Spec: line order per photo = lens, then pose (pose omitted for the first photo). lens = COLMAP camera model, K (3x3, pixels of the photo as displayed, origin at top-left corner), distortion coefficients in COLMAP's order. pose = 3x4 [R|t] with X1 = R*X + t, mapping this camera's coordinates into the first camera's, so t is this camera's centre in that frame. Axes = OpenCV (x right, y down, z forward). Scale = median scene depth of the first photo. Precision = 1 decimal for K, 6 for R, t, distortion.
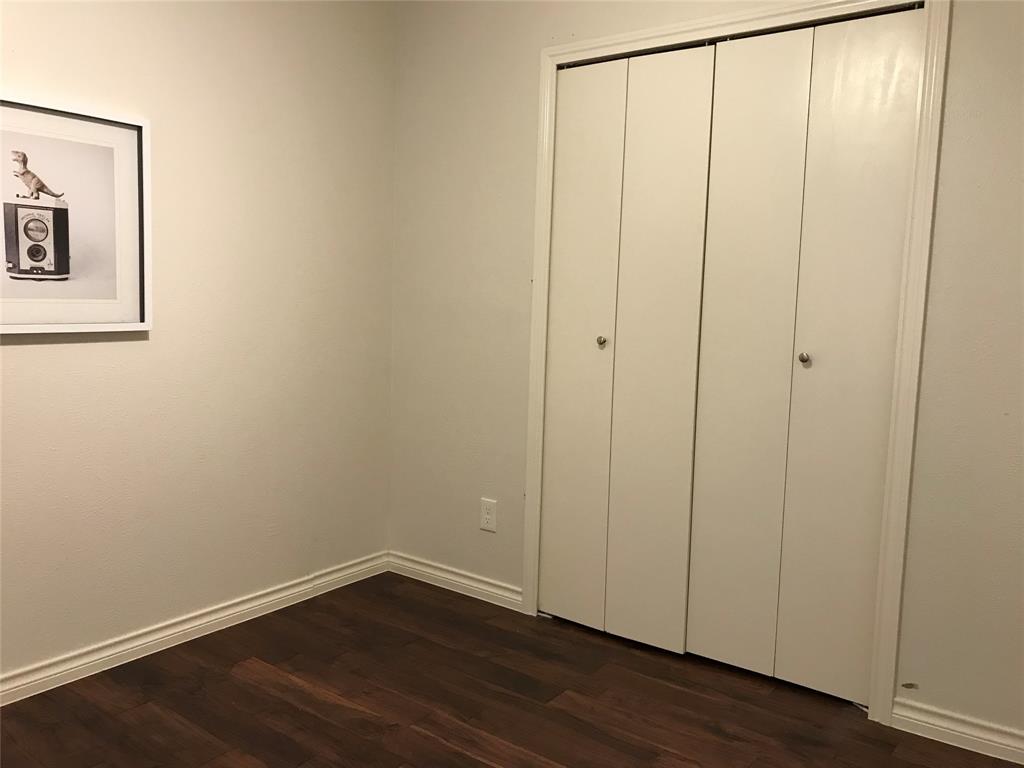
lens RADIAL K [[844.6, 0, 516.0], [0, 844.6, 372.6], [0, 0, 1]] dist [0.095881, -0.126899]
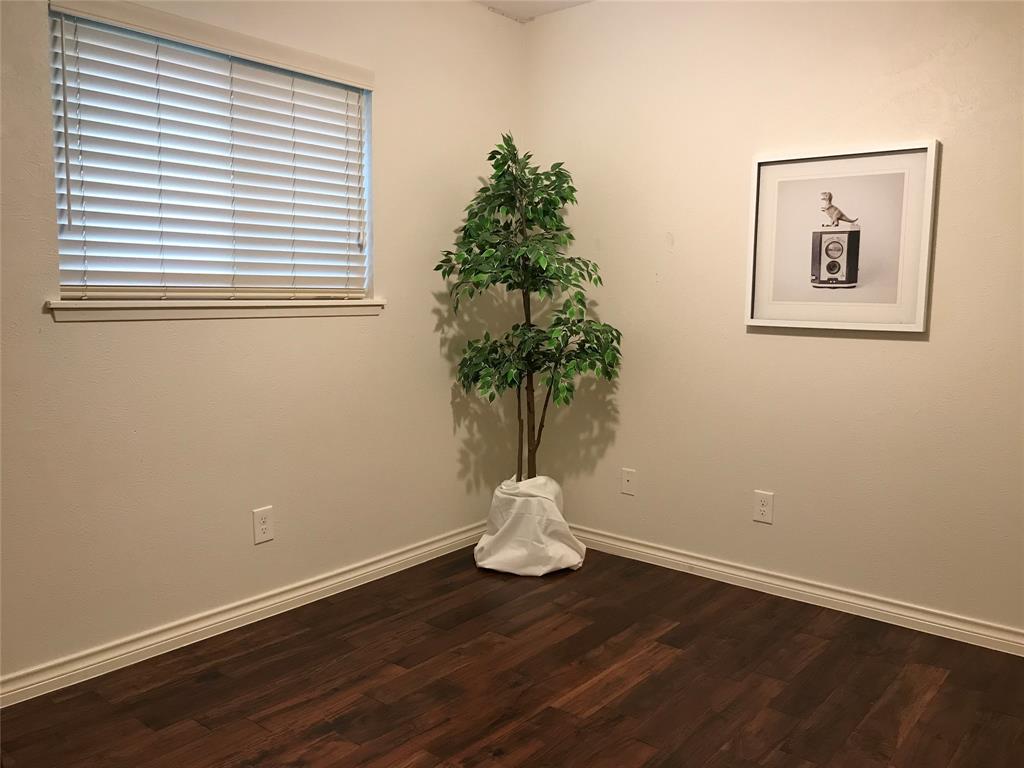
lens RADIAL K [[844.6, 0, 516.0], [0, 844.6, 372.6], [0, 0, 1]] dist [0.095881, -0.126899]
pose [[-0.052581, 0.070567, -0.996120, 0.775721], [-0.113166, 0.990653, 0.076153, -0.024833], [0.992184, 0.116731, -0.044103, 0.596380]]
